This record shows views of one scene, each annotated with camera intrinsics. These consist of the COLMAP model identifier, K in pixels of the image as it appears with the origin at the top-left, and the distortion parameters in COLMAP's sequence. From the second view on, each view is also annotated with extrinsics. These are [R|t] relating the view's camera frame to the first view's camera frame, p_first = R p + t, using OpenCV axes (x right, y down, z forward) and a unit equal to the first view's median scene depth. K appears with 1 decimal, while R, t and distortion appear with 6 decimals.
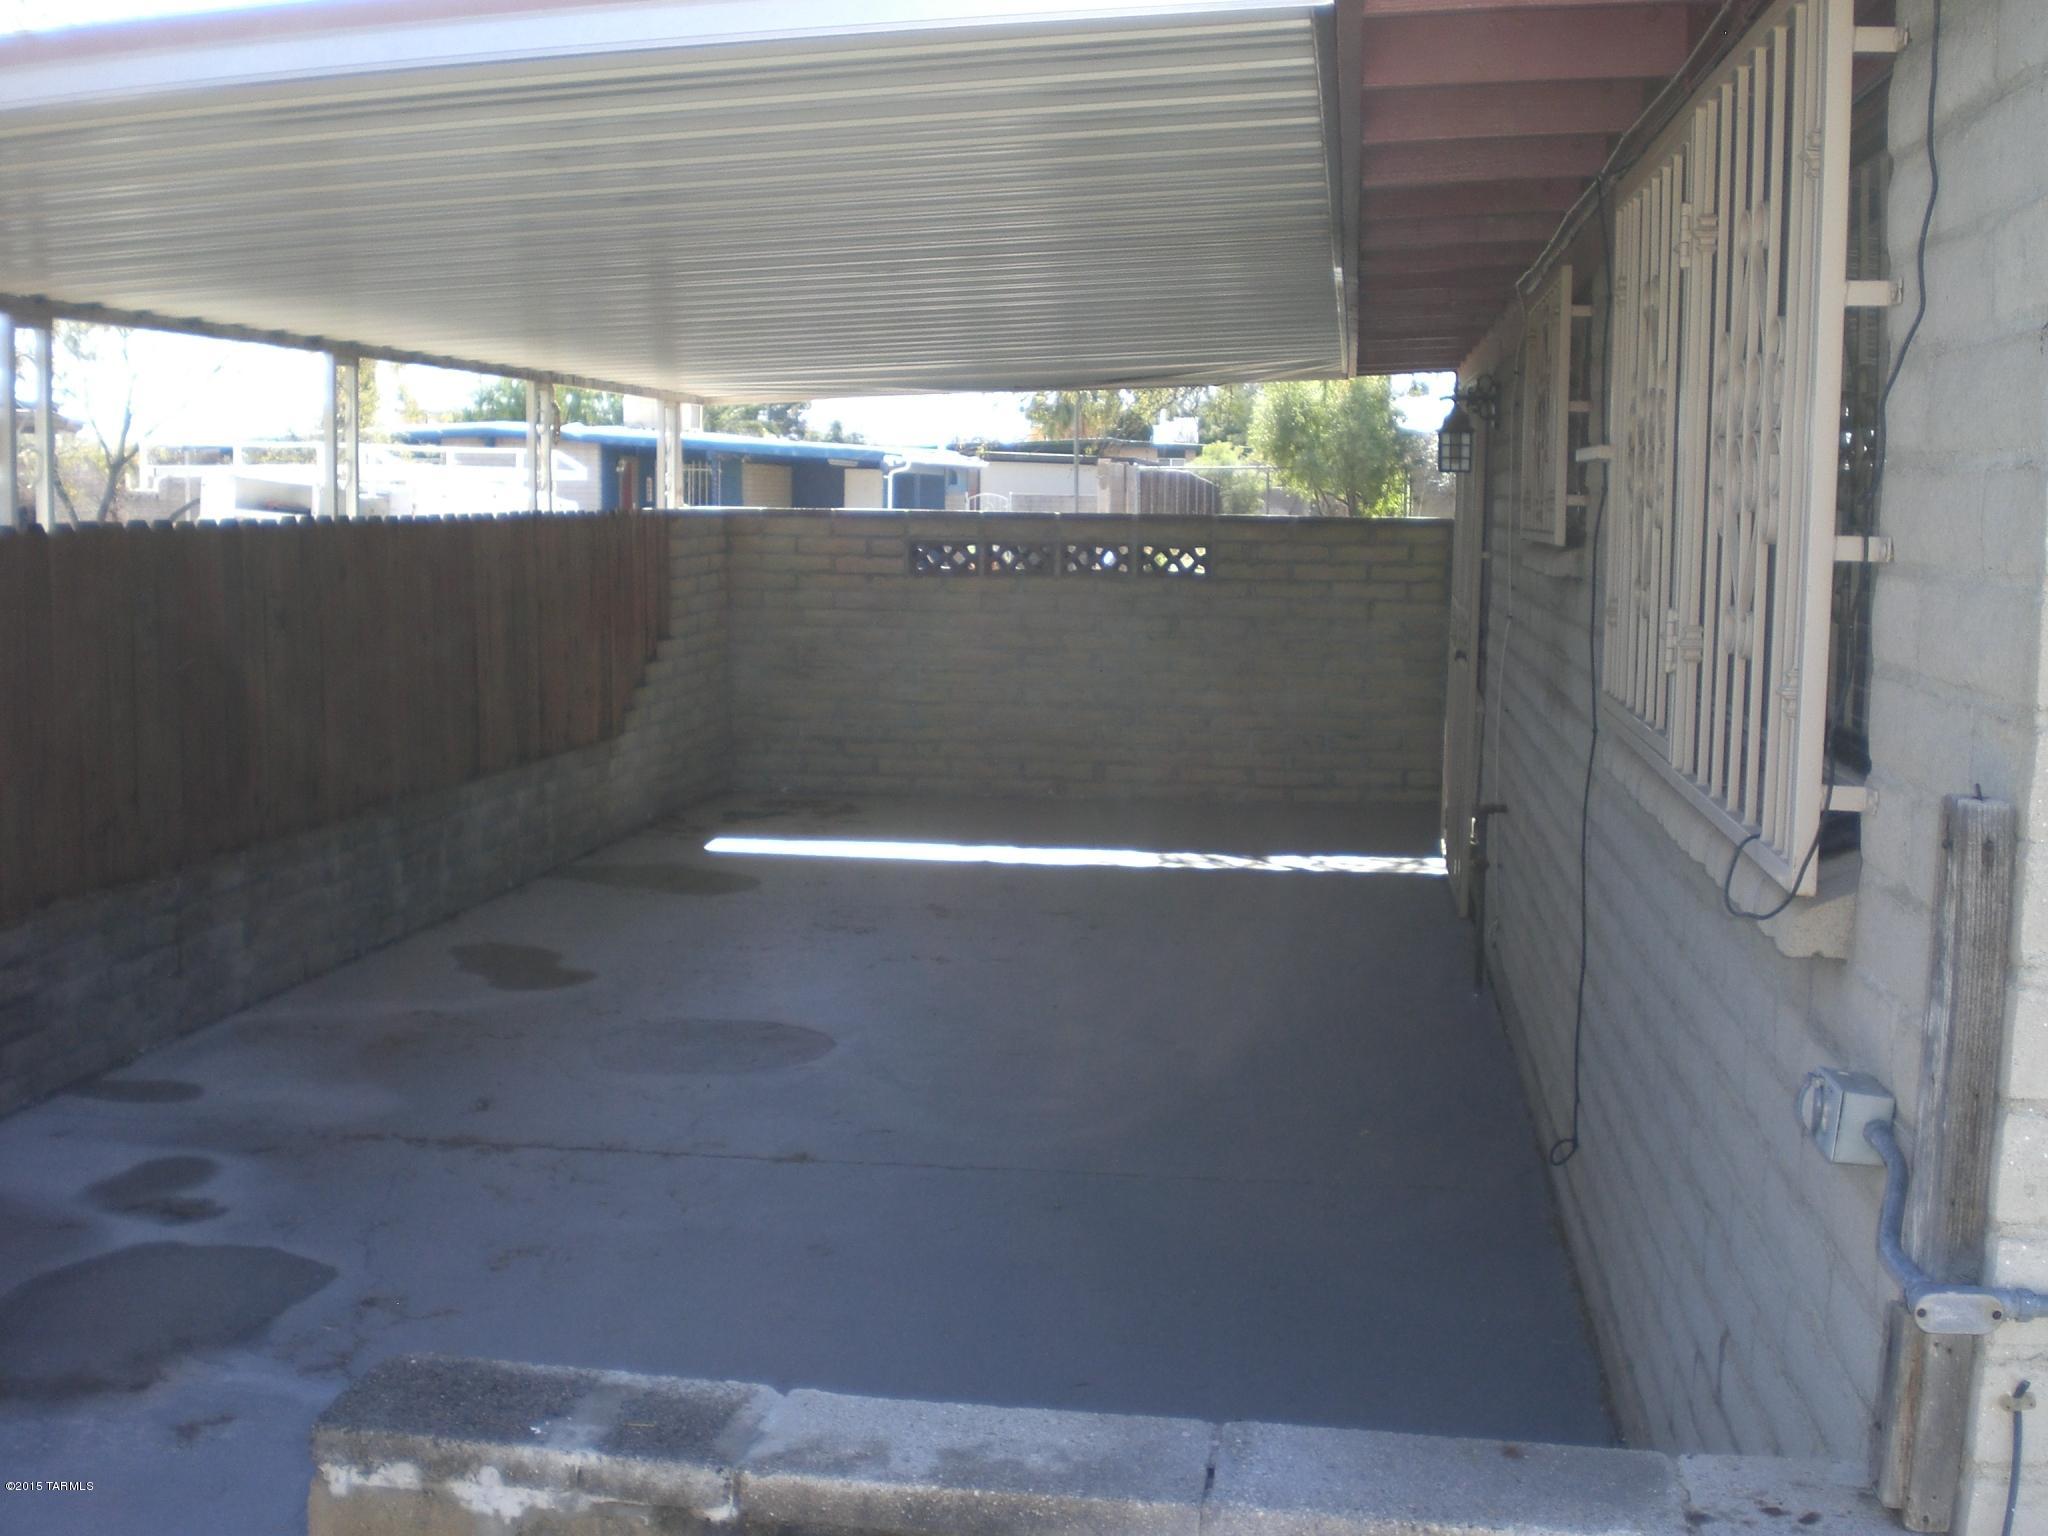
lens RADIAL K [[2312.1, 0, 1024.0], [0, 2312.1, 768.0], [0, 0, 1]] dist [-0.059053, -0.221160]
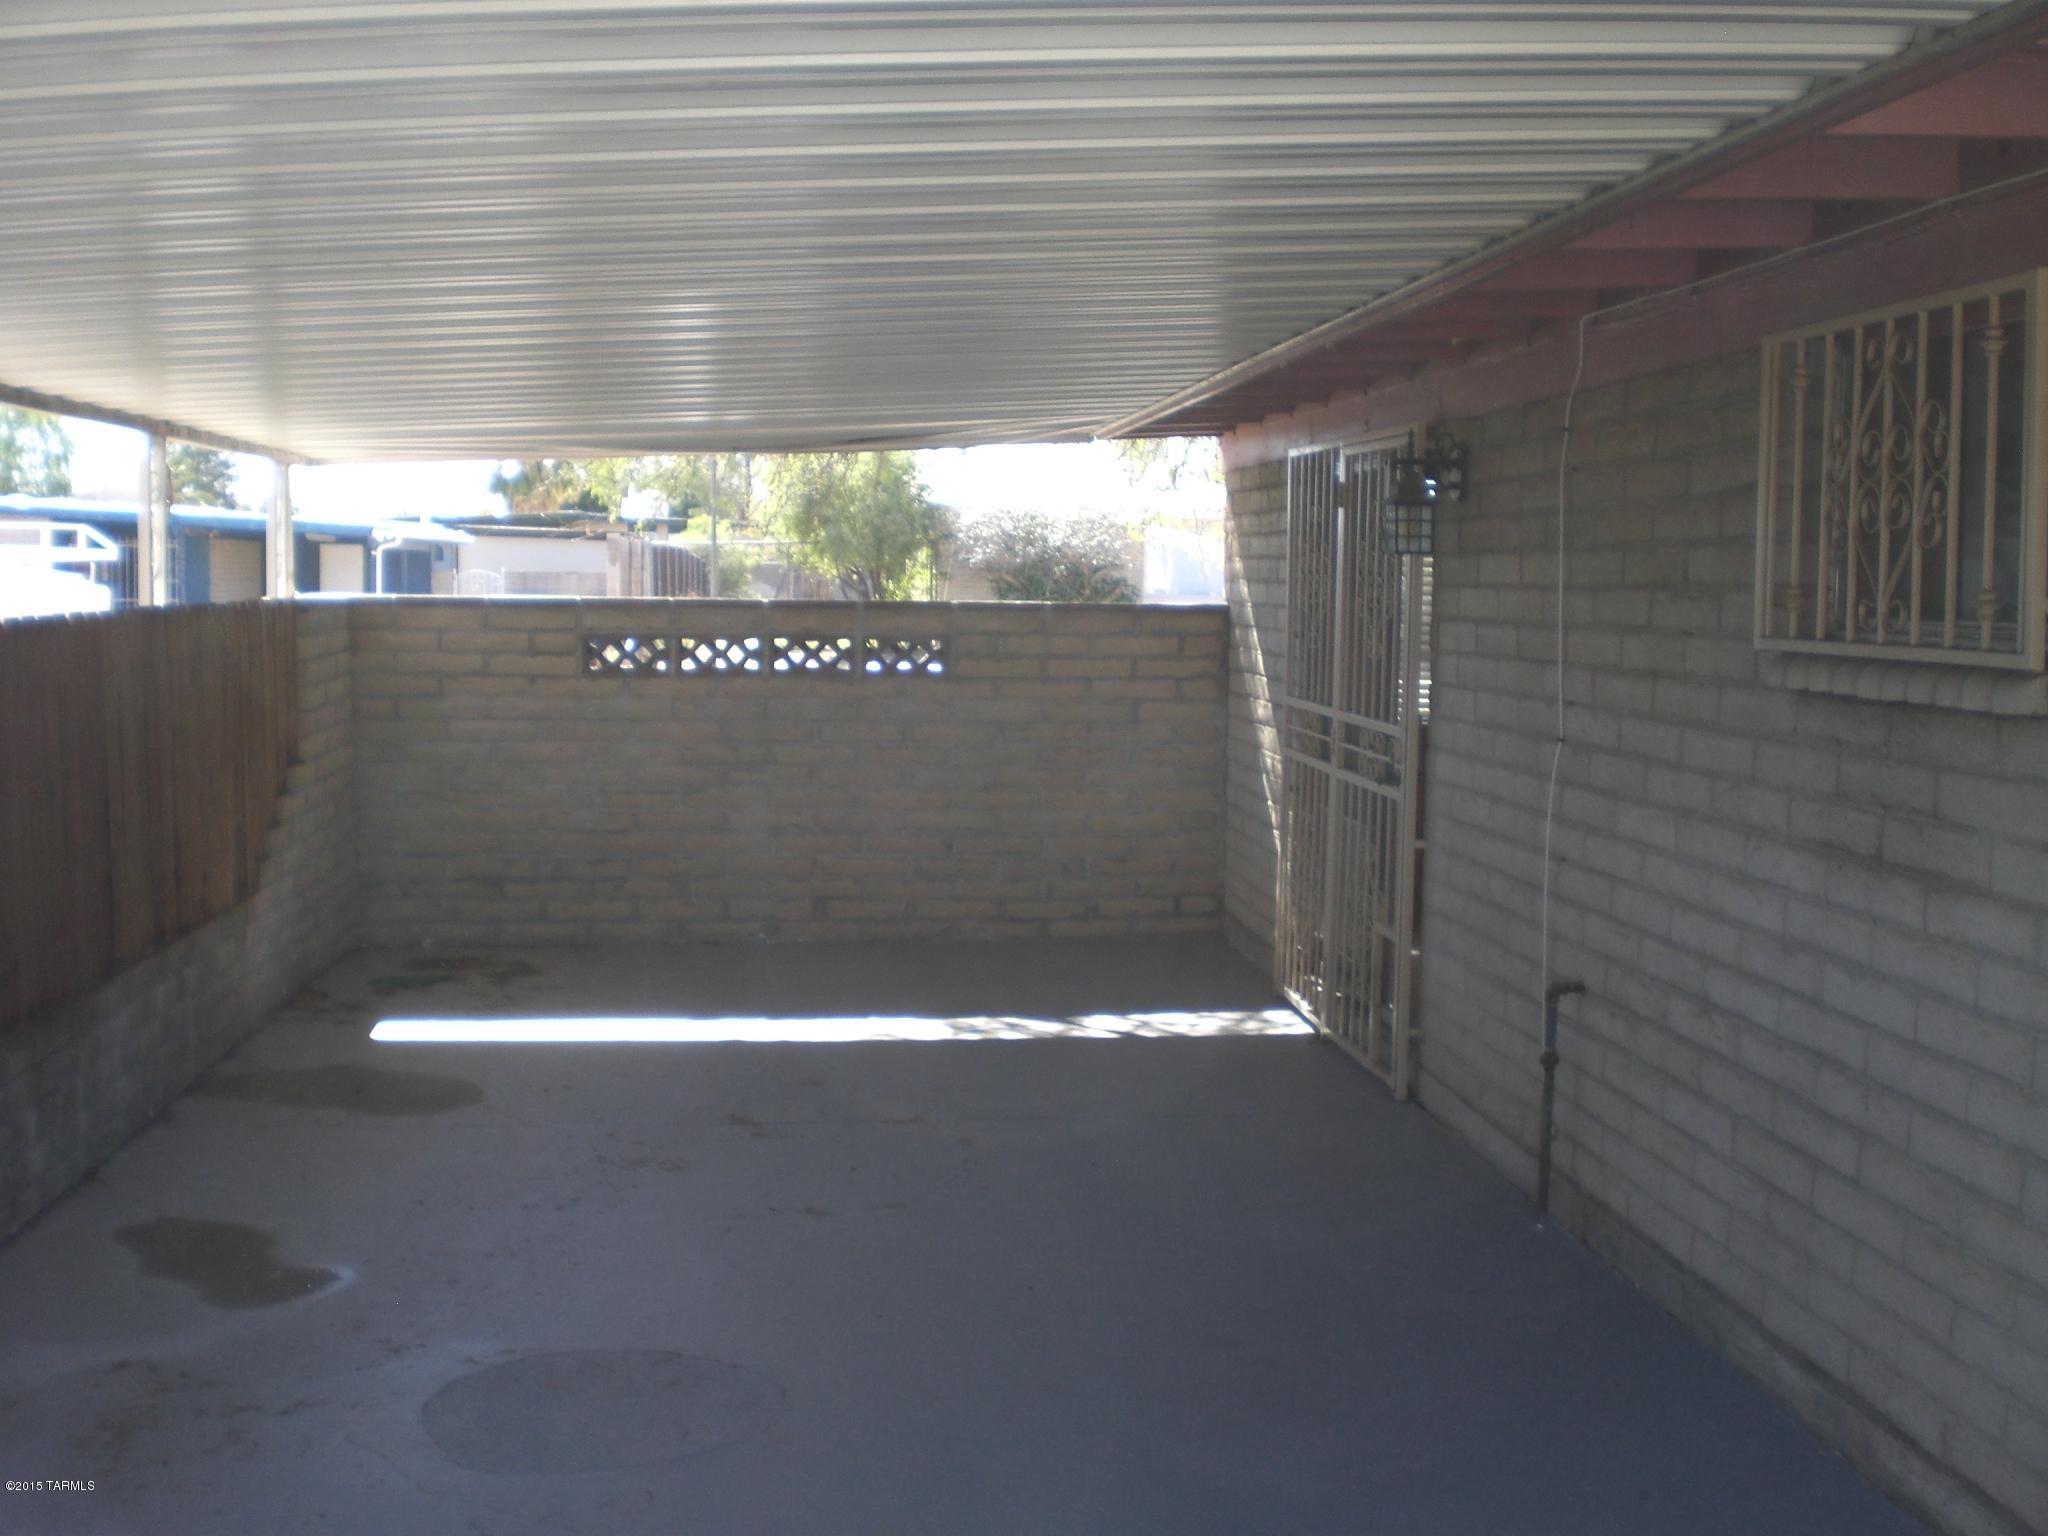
lens RADIAL K [[2312.1, 0, 1024.0], [0, 2312.1, 768.0], [0, 0, 1]] dist [-0.059053, -0.221160]
pose [[0.970704, -0.020818, 0.239374, -0.094907], [0.028353, 0.999204, -0.028079, -0.023896], [-0.238599, 0.034043, 0.970521, 0.172741]]
